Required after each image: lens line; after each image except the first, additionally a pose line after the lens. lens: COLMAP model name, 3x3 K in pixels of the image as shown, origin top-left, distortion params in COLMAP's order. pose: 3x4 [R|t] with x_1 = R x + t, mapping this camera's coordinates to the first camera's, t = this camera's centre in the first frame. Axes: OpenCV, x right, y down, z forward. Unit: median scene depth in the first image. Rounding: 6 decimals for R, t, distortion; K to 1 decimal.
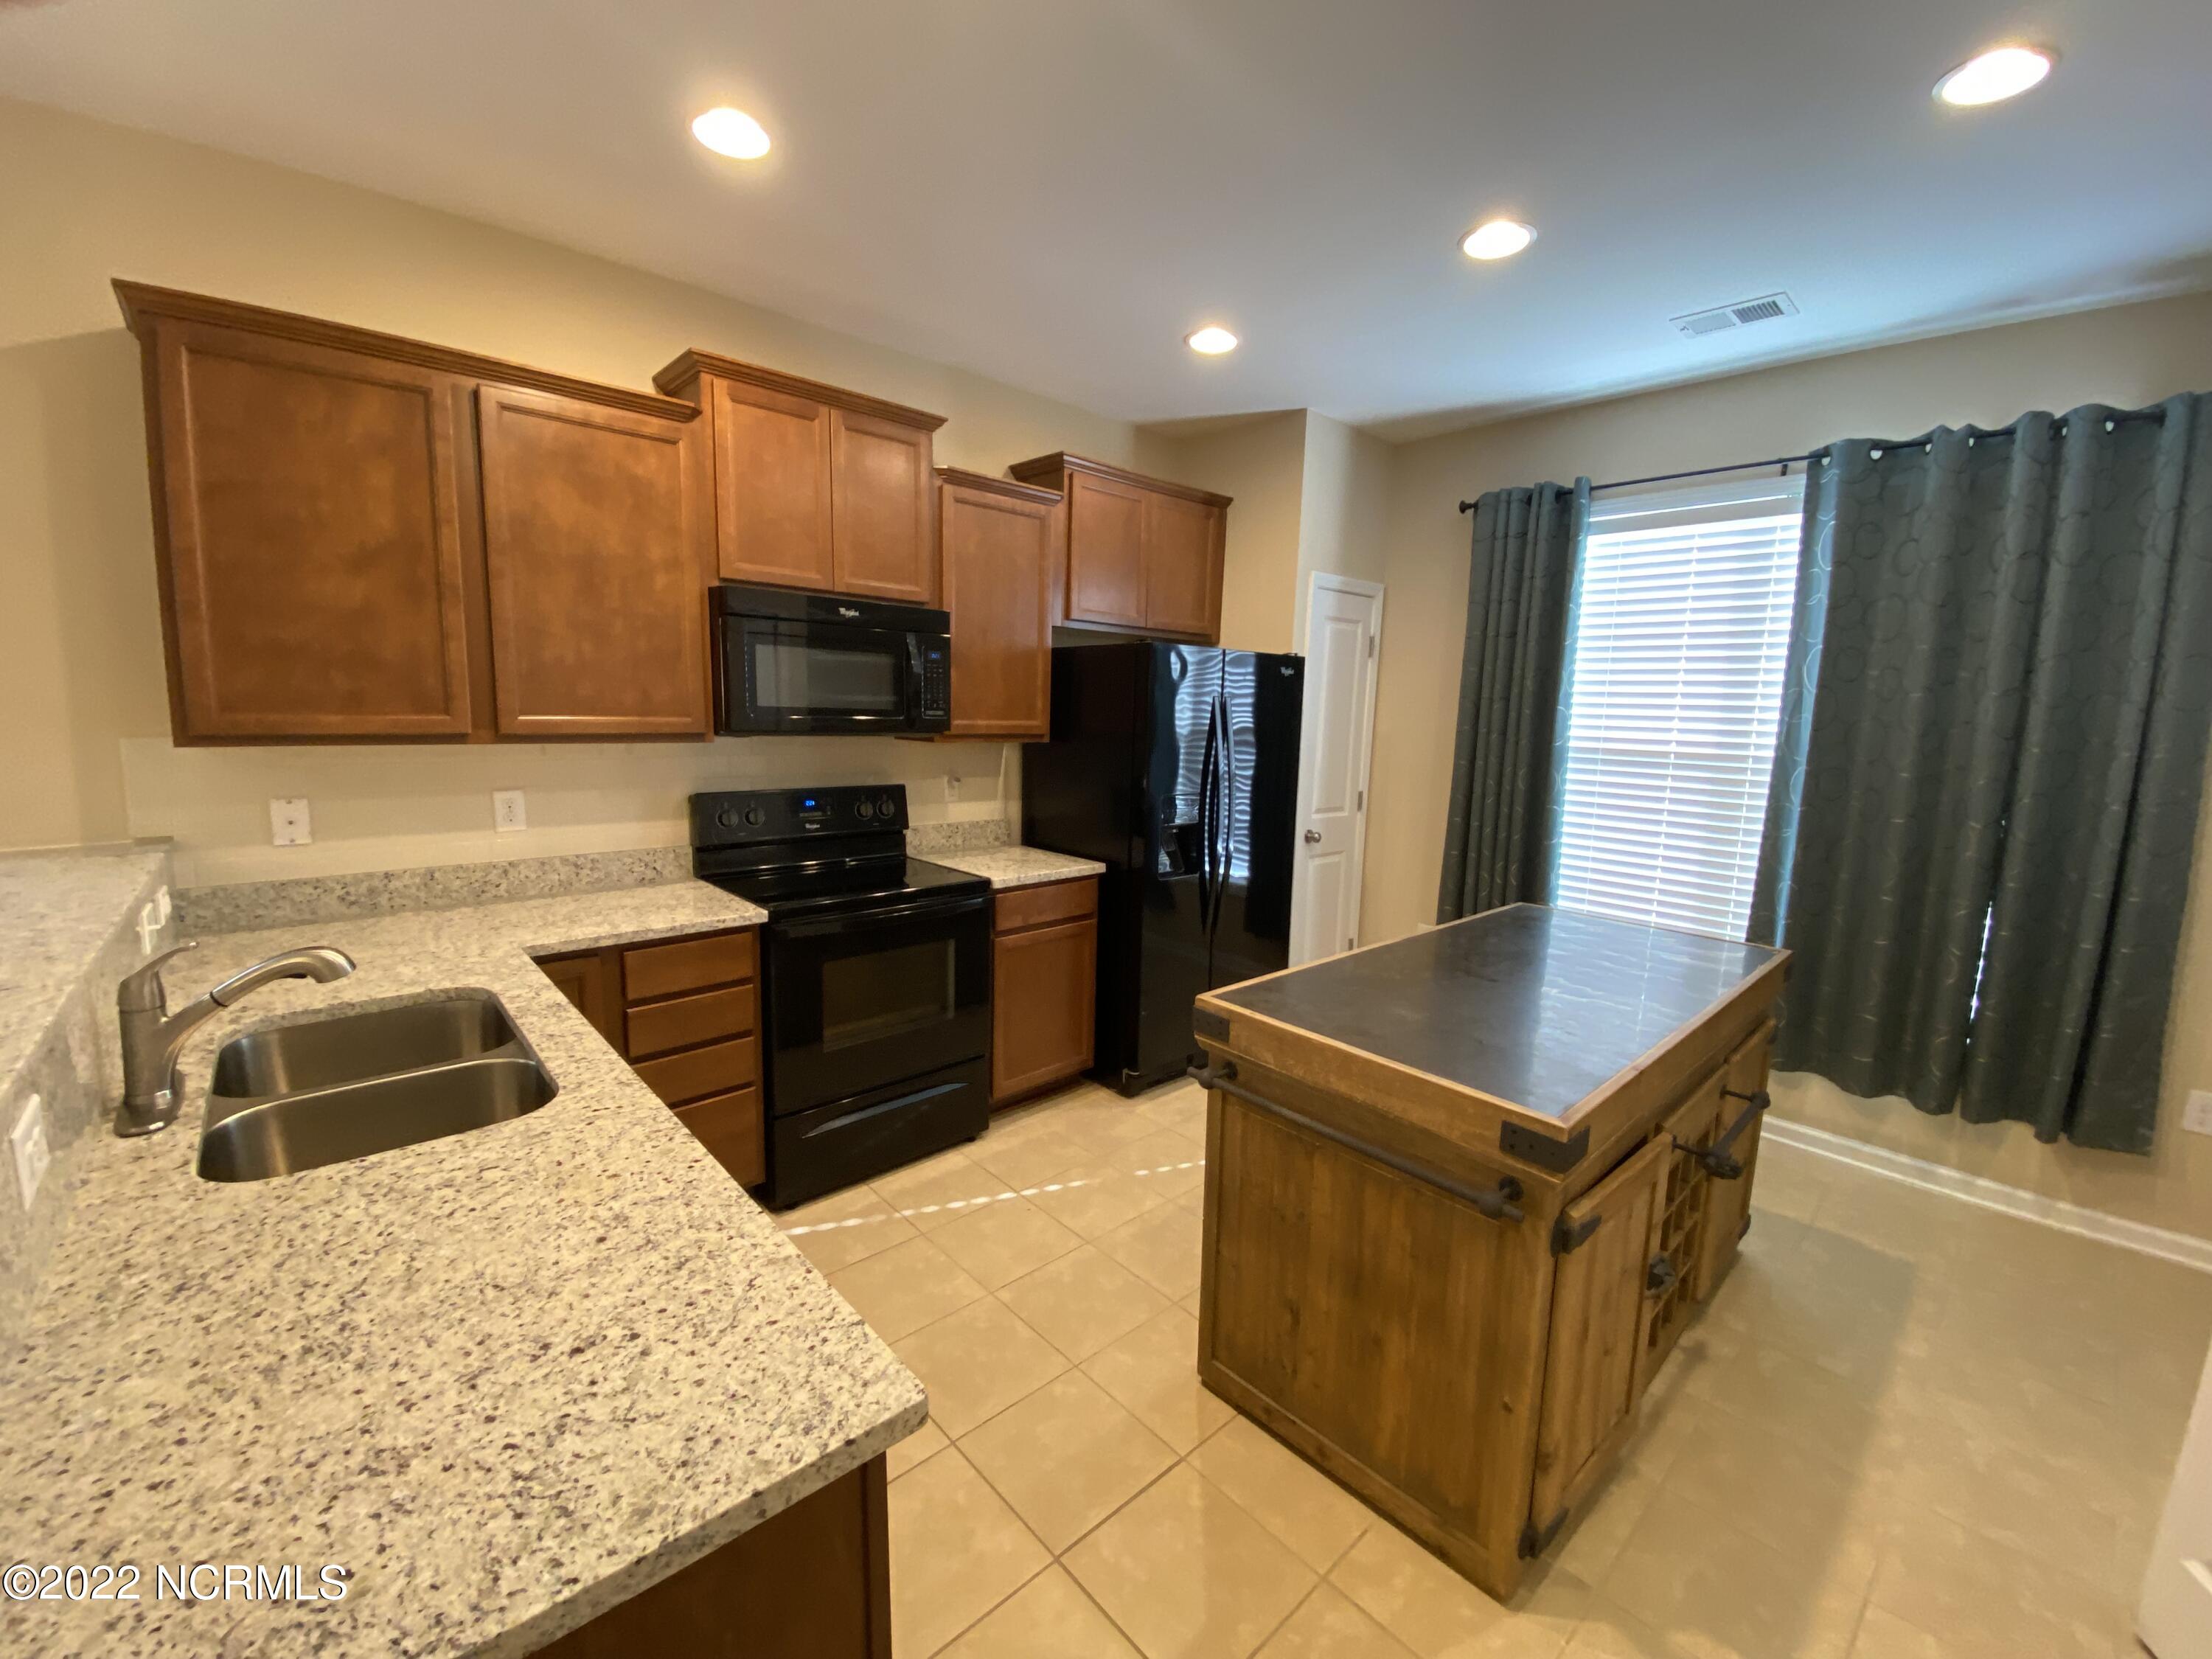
lens RADIAL K [[898.3, 0, 1106.0], [0, 898.3, 829.5], [0, 0, 1]] dist [0.016625, -0.018401]
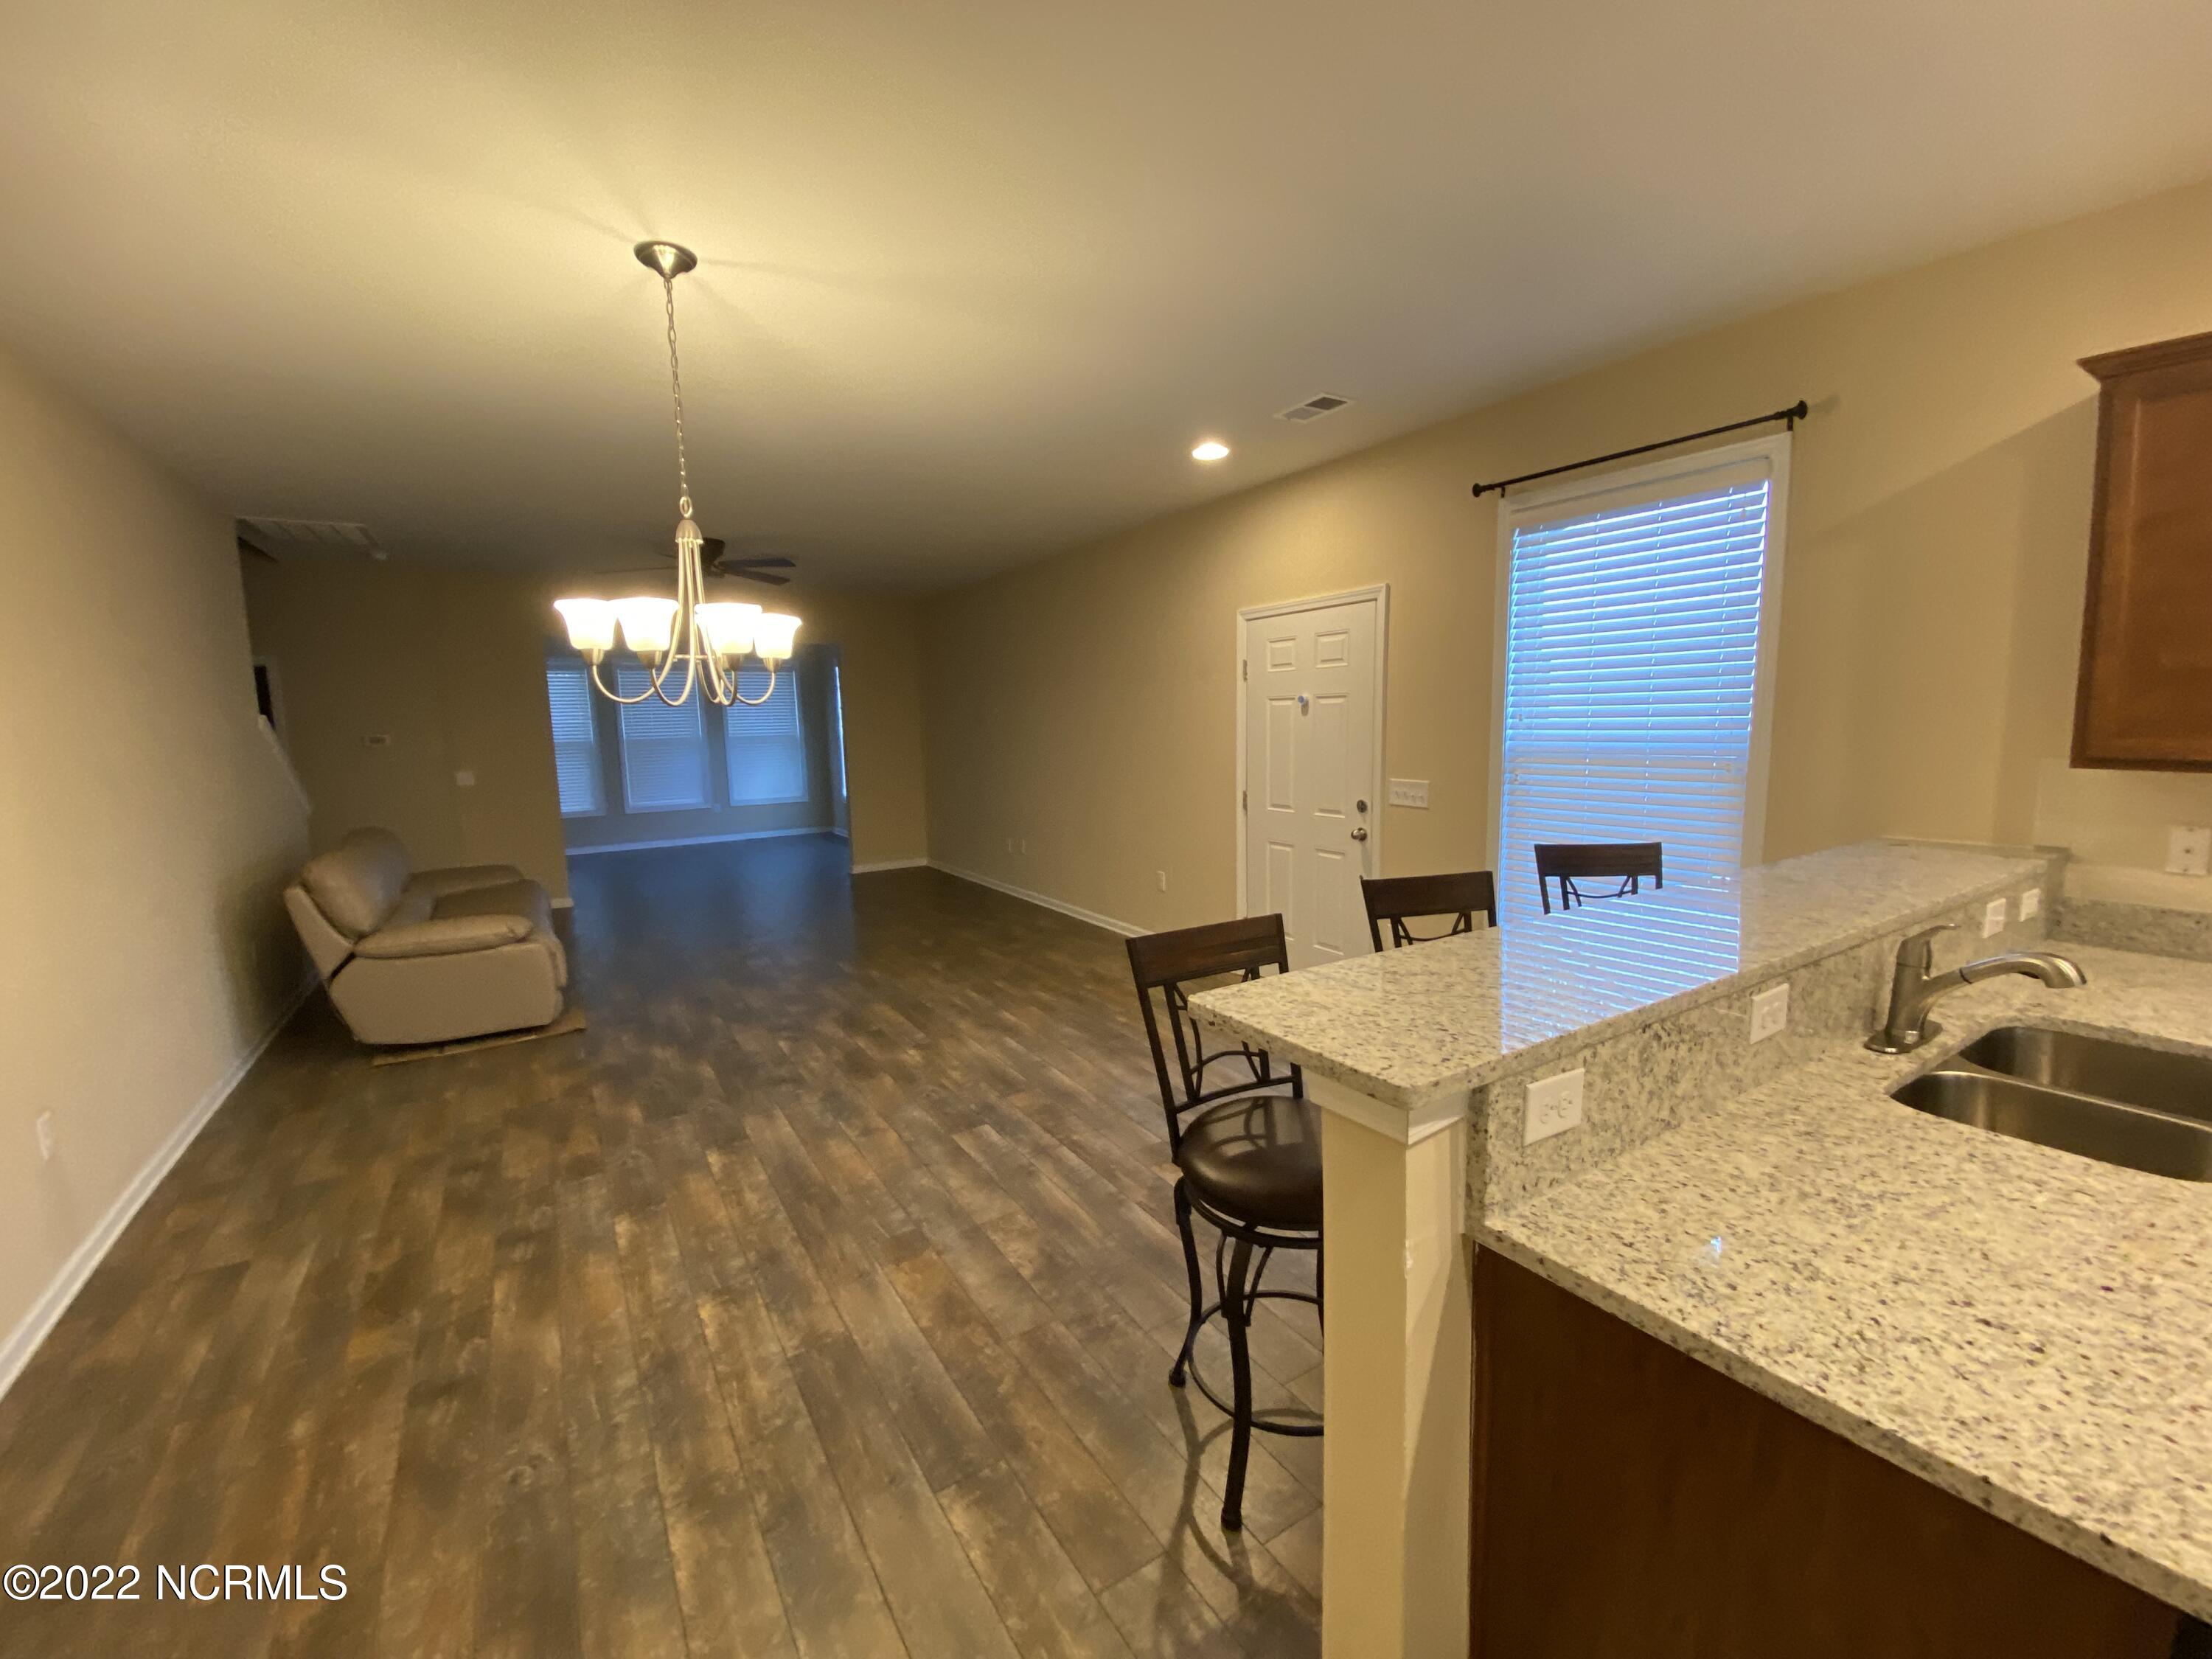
lens RADIAL K [[898.3, 0, 1106.0], [0, 898.3, 829.5], [0, 0, 1]] dist [0.016625, -0.018401]
pose [[-0.164551, 0.105849, -0.980673, 0.635683], [-0.119662, 0.984740, 0.126366, -0.033969], [0.979083, 0.138143, -0.149374, 0.012253]]
